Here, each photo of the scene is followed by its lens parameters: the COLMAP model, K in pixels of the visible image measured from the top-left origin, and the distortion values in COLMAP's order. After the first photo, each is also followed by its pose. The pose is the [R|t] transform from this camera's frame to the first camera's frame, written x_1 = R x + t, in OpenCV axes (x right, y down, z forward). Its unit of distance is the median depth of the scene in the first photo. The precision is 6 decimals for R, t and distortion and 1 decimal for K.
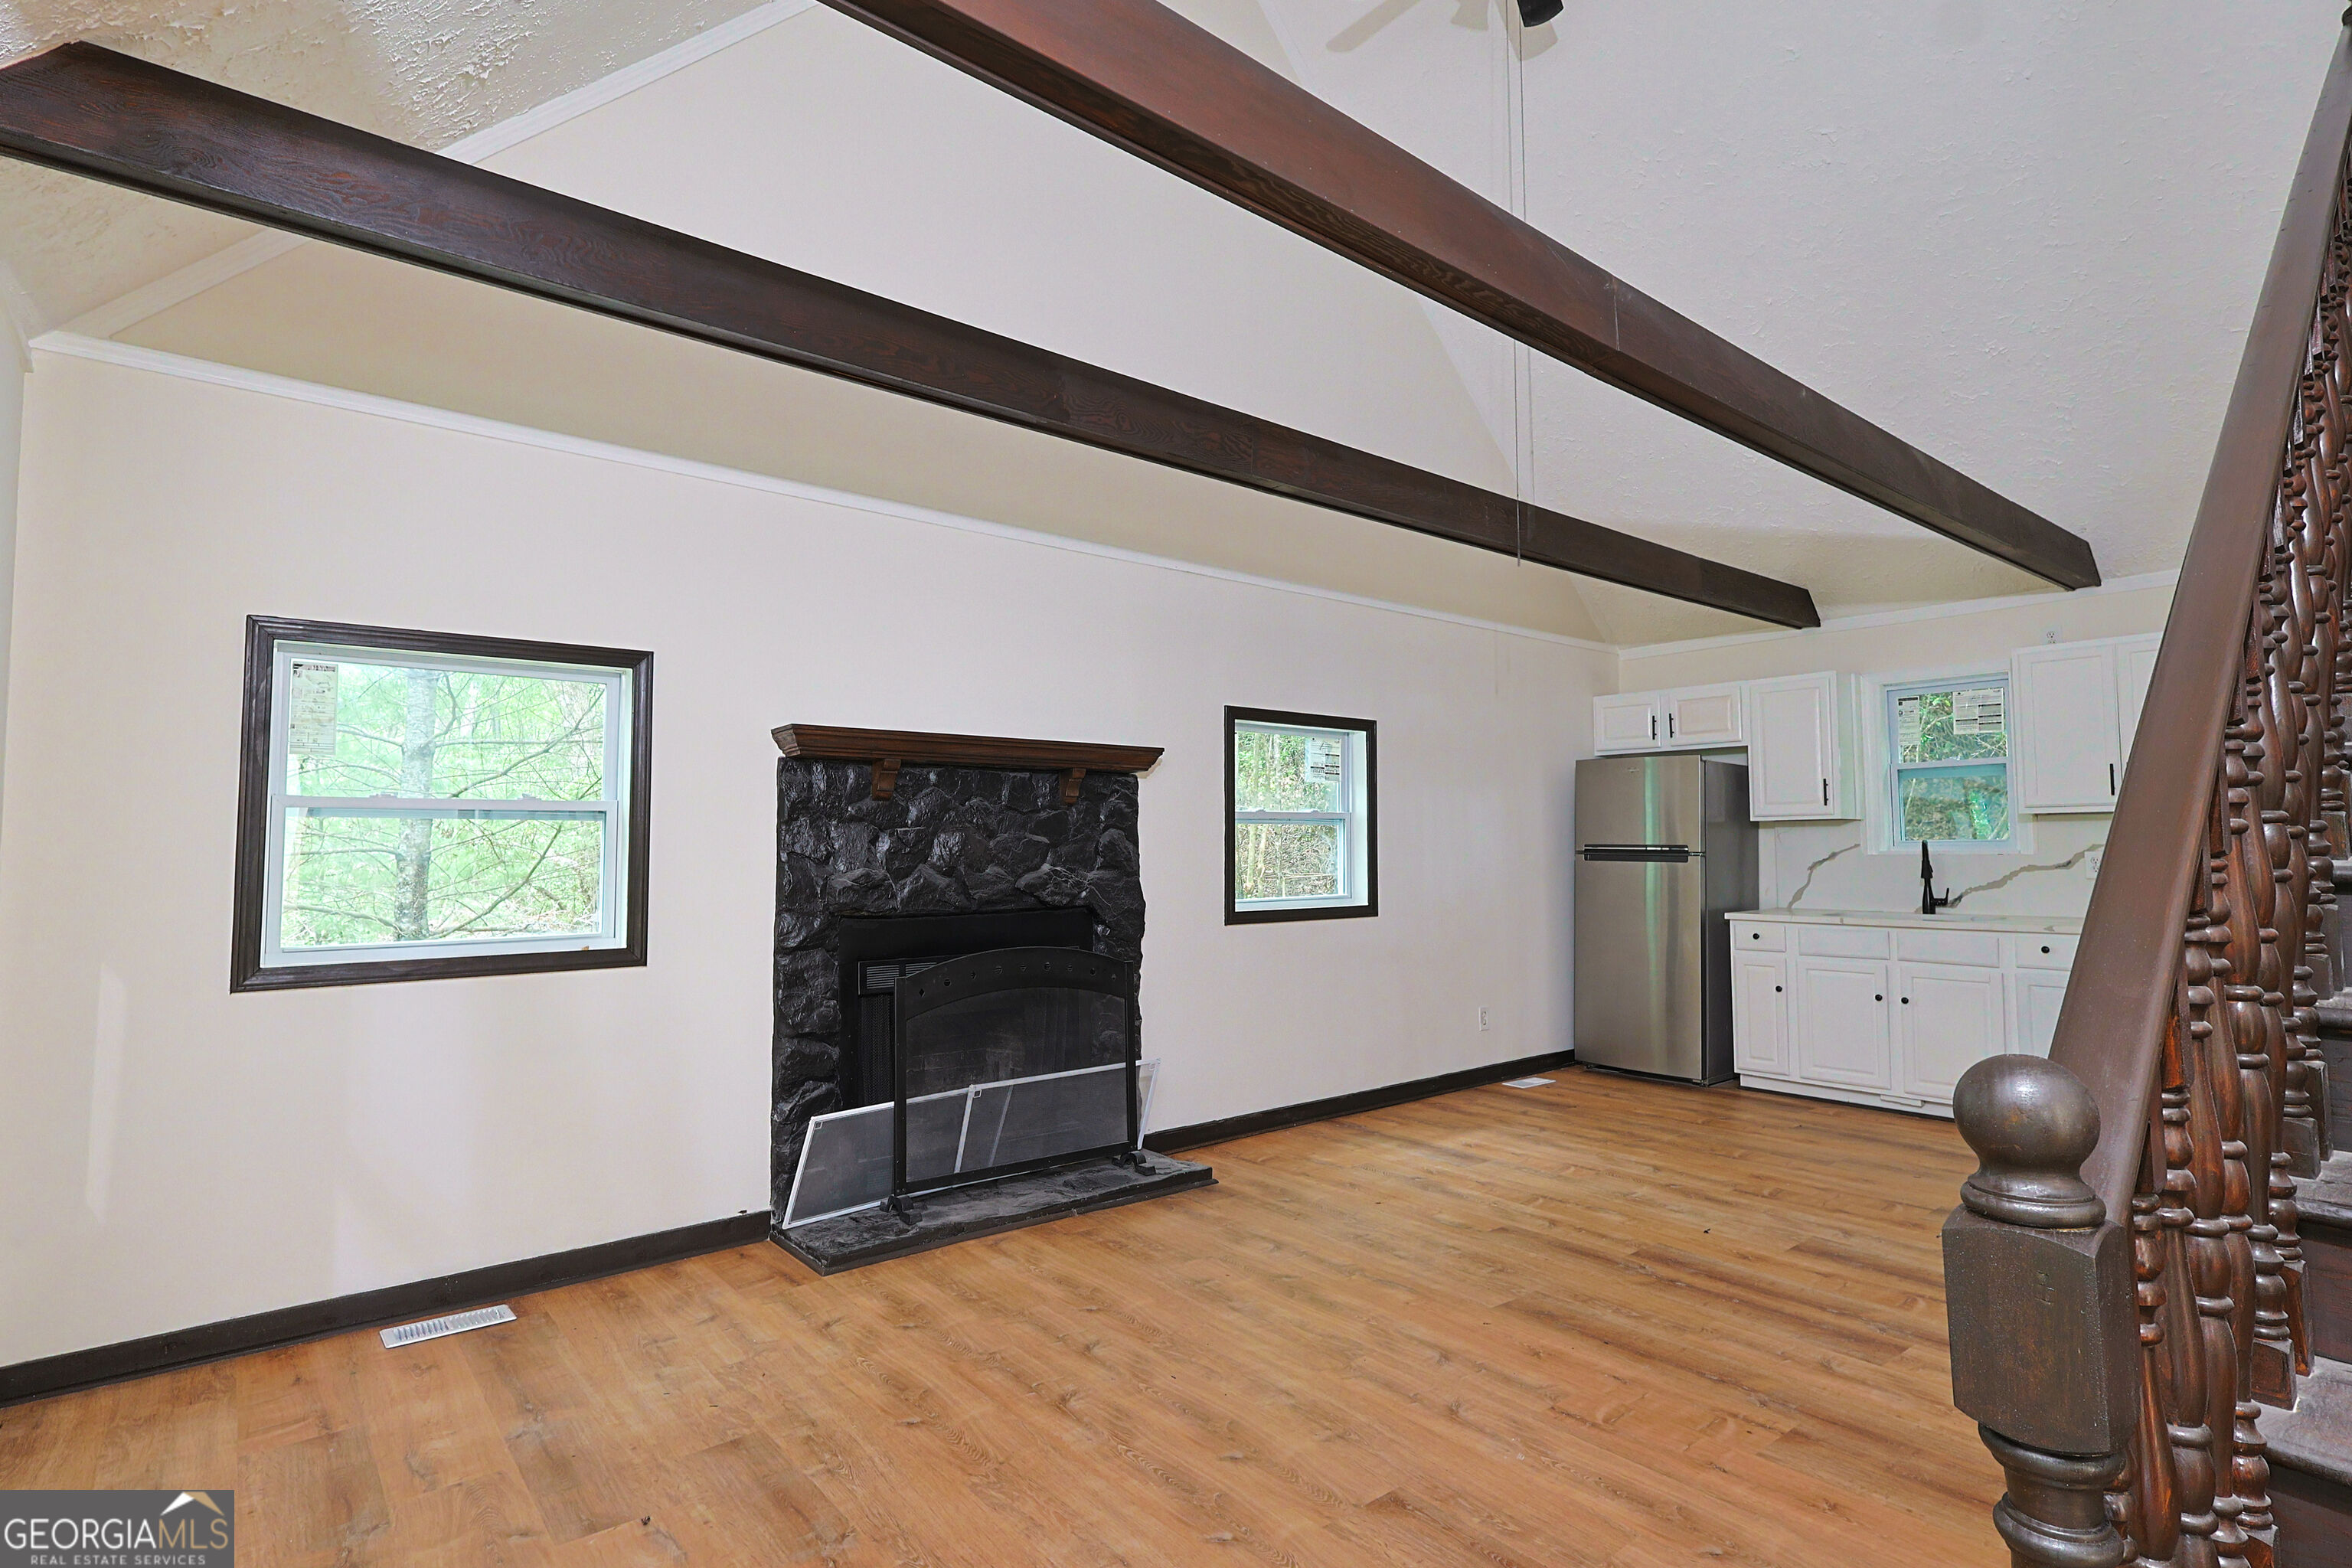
lens RADIAL K [[1177.1, 0, 1196.6], [0, 1177.1, 780.1], [0, 0, 1]] dist [-0.003581, 0.000121]
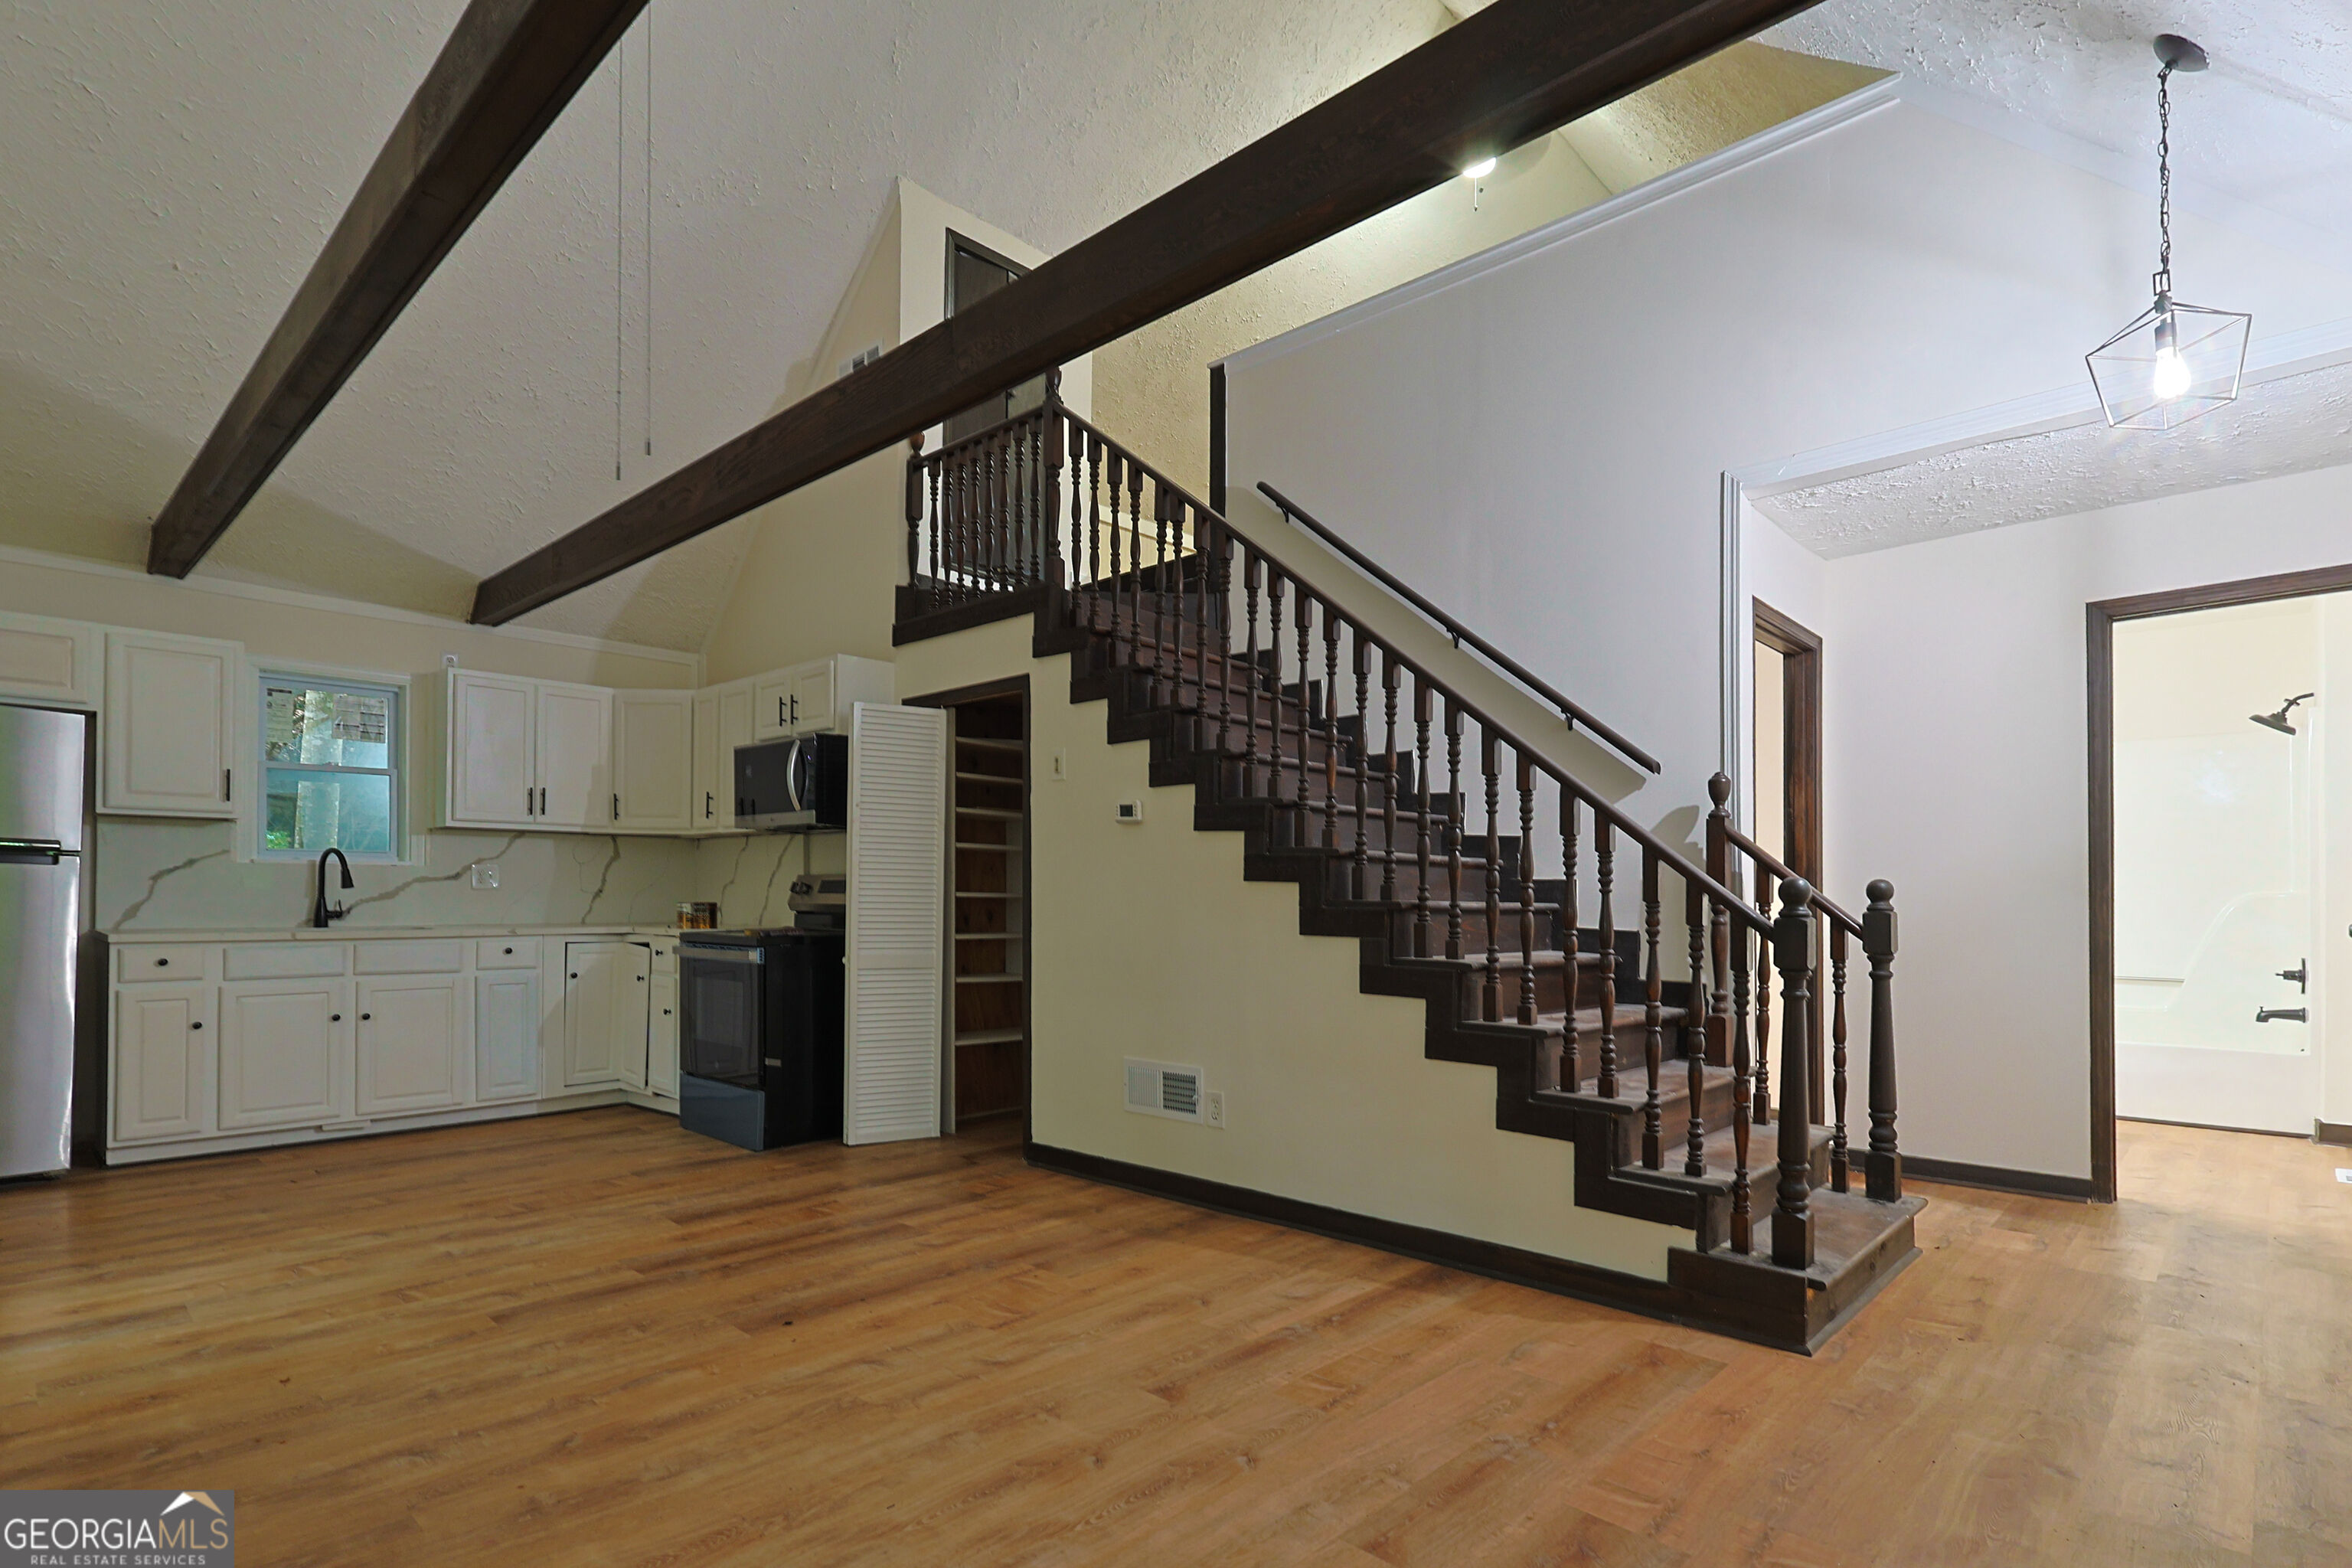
lens RADIAL K [[1160.8, 0, 1176.5], [0, 1160.8, 878.4], [0, 0, 1]] dist [-0.004554, -0.000218]
pose [[-0.124290, 0.021181, 0.992020, -0.546548], [-0.061908, 0.997659, -0.029058, 0.089150], [-0.990313, -0.065026, -0.122688, 0.666113]]
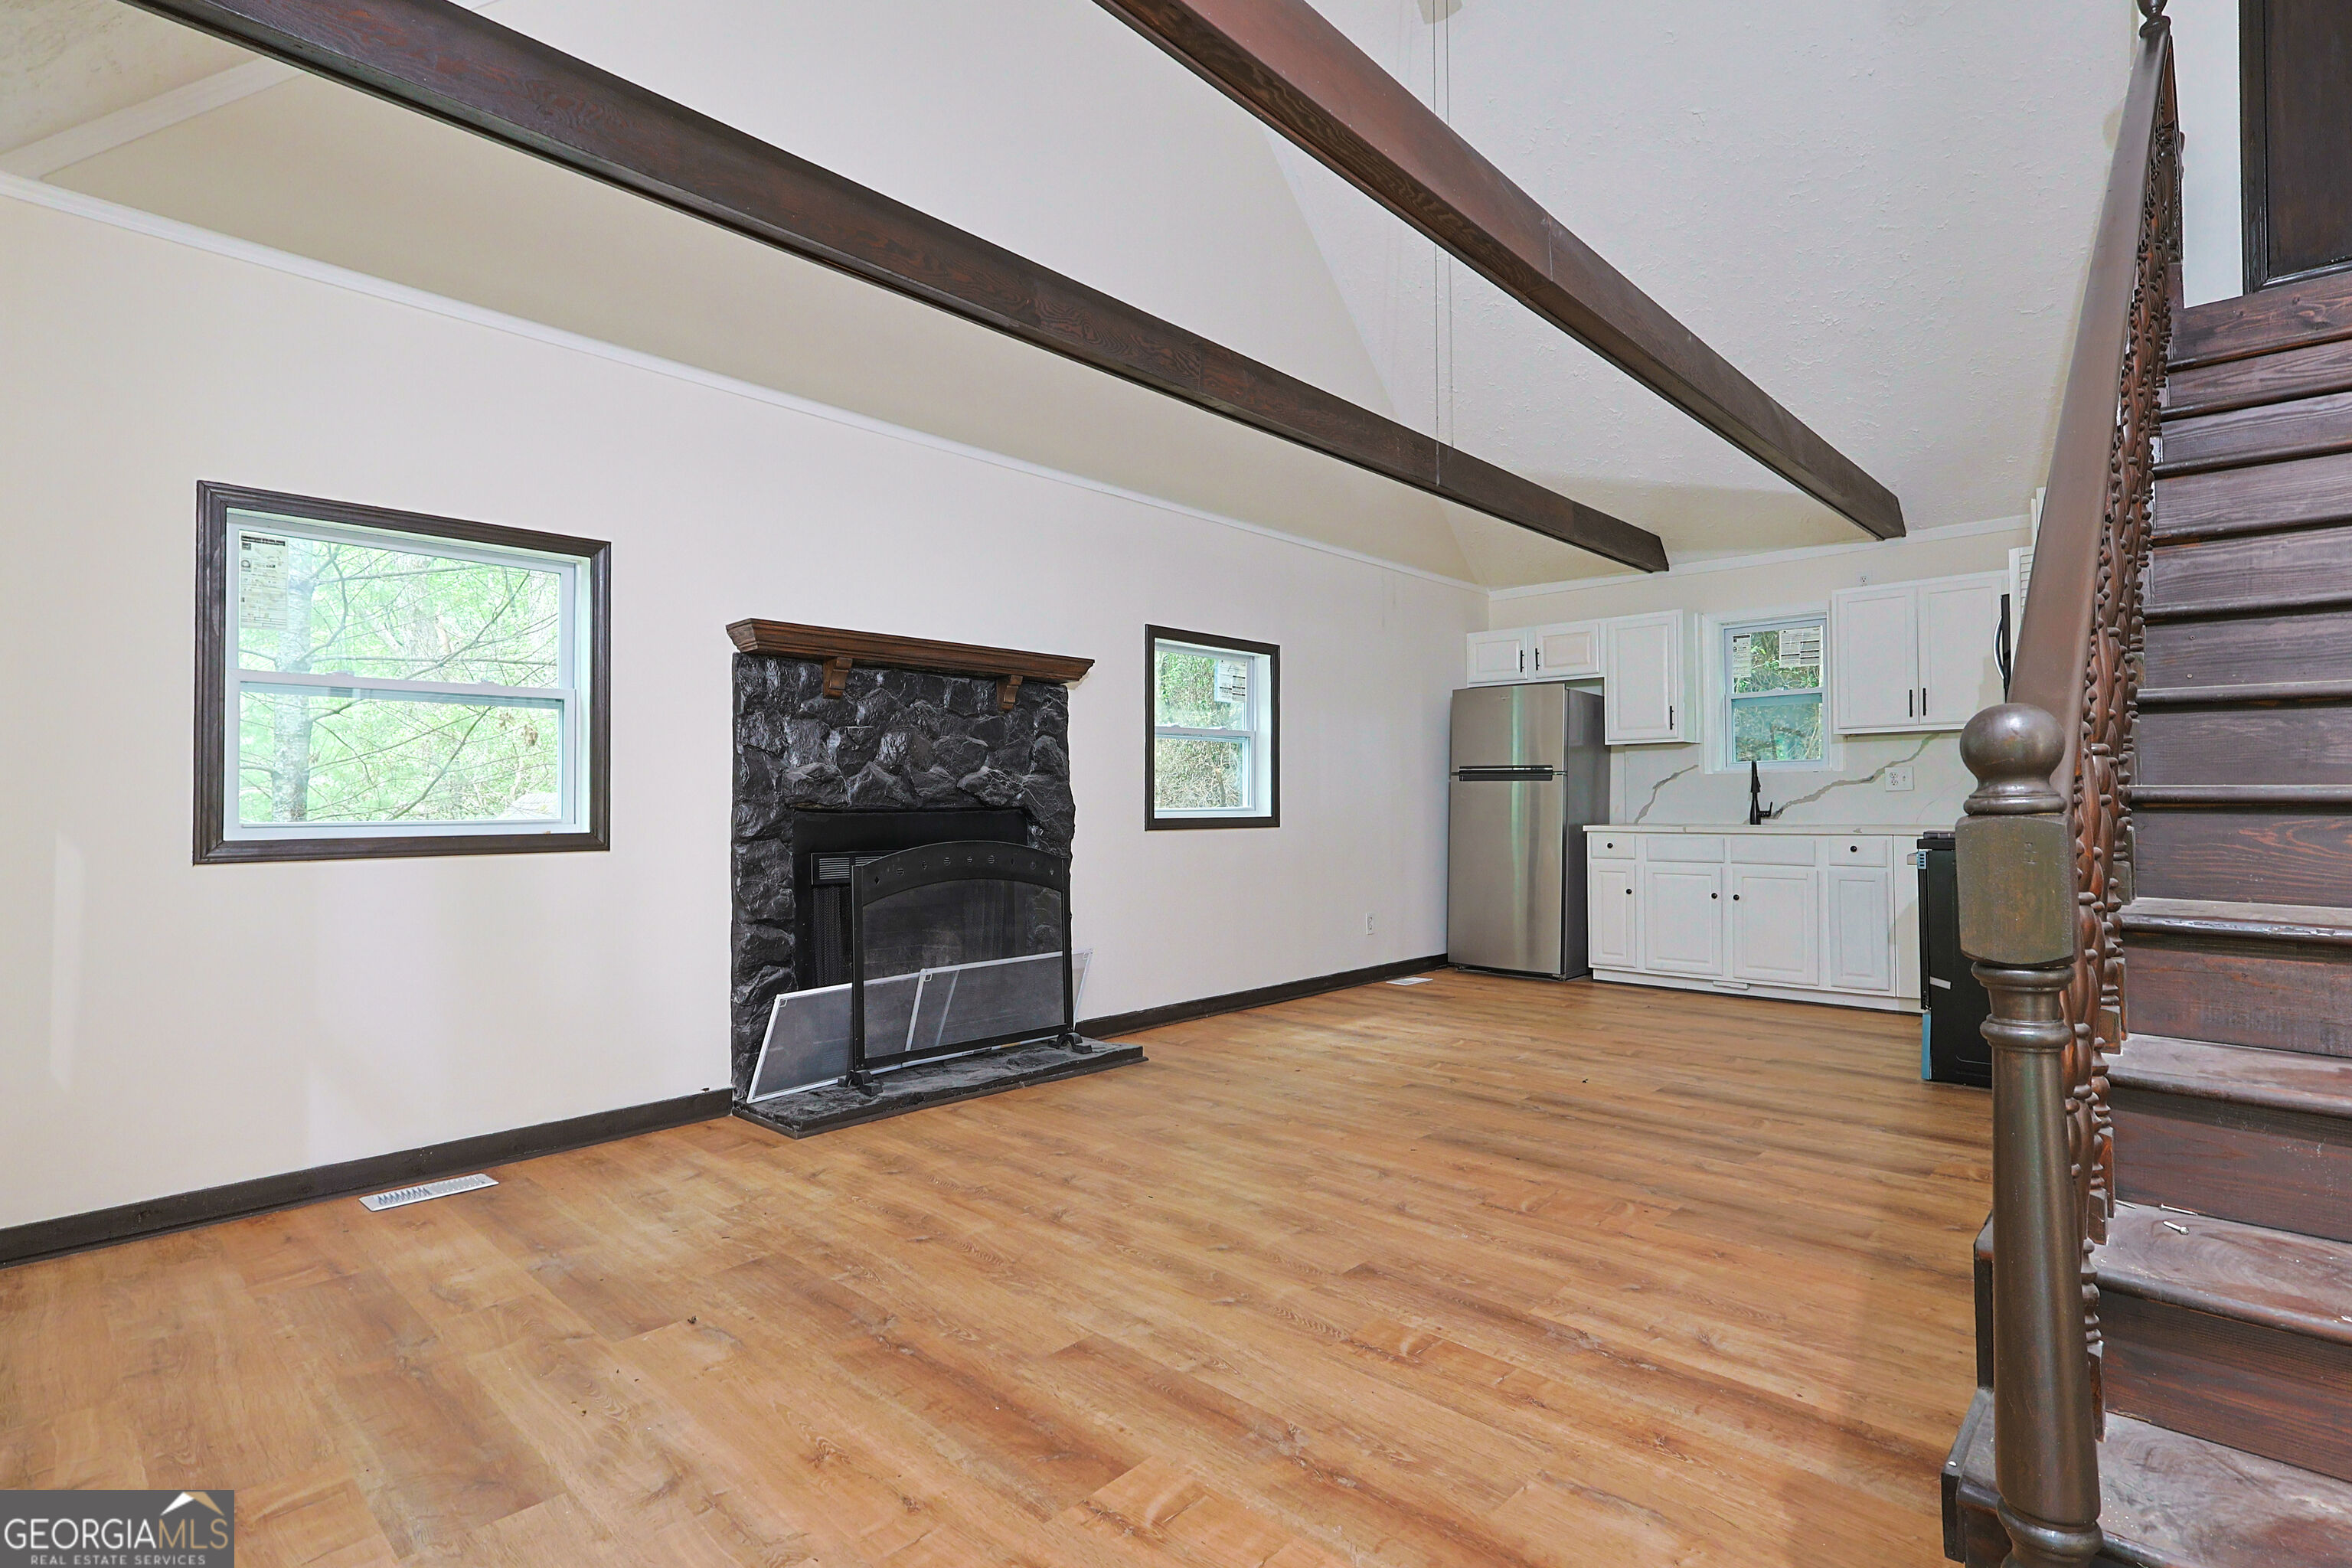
lens RADIAL K [[1147.4, 0, 1194.1], [0, 1147.4, 789.0], [0, 0, 1]] dist [-0.003720, 0.000225]
pose [[0.992051, 0.002271, 0.125817, -0.082751], [-0.007698, 0.999060, 0.042662, 0.053796], [-0.125601, -0.043291, 0.991136, -0.045139]]
